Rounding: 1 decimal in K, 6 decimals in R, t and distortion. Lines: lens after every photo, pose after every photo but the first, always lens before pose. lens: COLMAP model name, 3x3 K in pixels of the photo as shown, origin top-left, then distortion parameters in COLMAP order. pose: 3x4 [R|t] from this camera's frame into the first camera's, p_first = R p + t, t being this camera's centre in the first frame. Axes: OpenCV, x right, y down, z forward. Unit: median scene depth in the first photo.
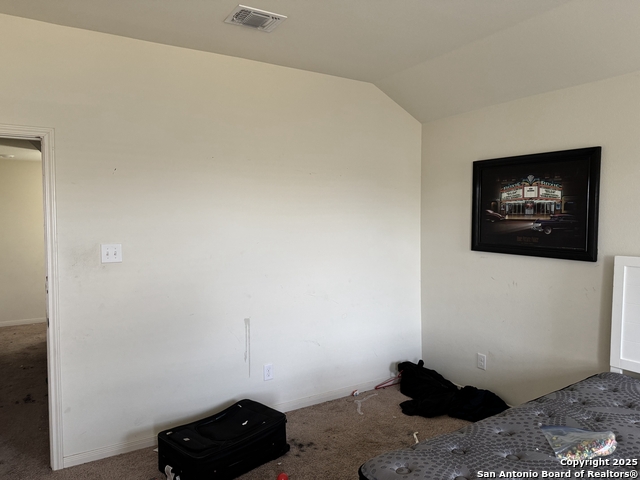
lens RADIAL K [[452.2, 0, 322.2], [0, 452.2, 243.0], [0, 0, 1]] dist [0.009085, -0.003994]
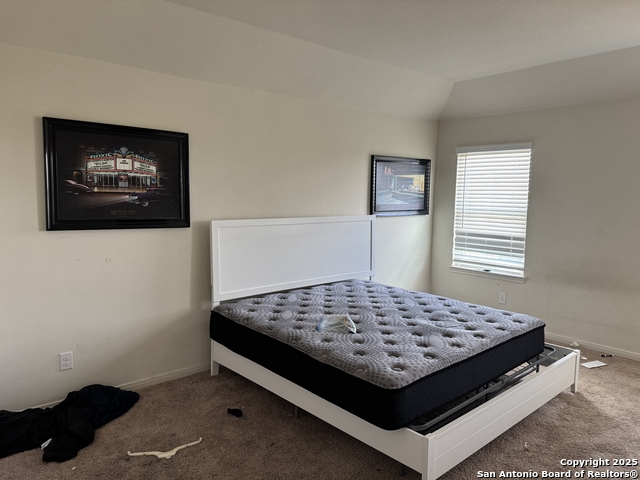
lens RADIAL K [[452.2, 0, 322.2], [0, 452.2, 243.0], [0, 0, 1]] dist [0.009085, -0.003994]
pose [[-0.177884, -0.119329, 0.976790, -0.600799], [0.032530, 0.991365, 0.127033, -0.053816], [-0.983514, 0.054372, -0.172466, 0.753677]]
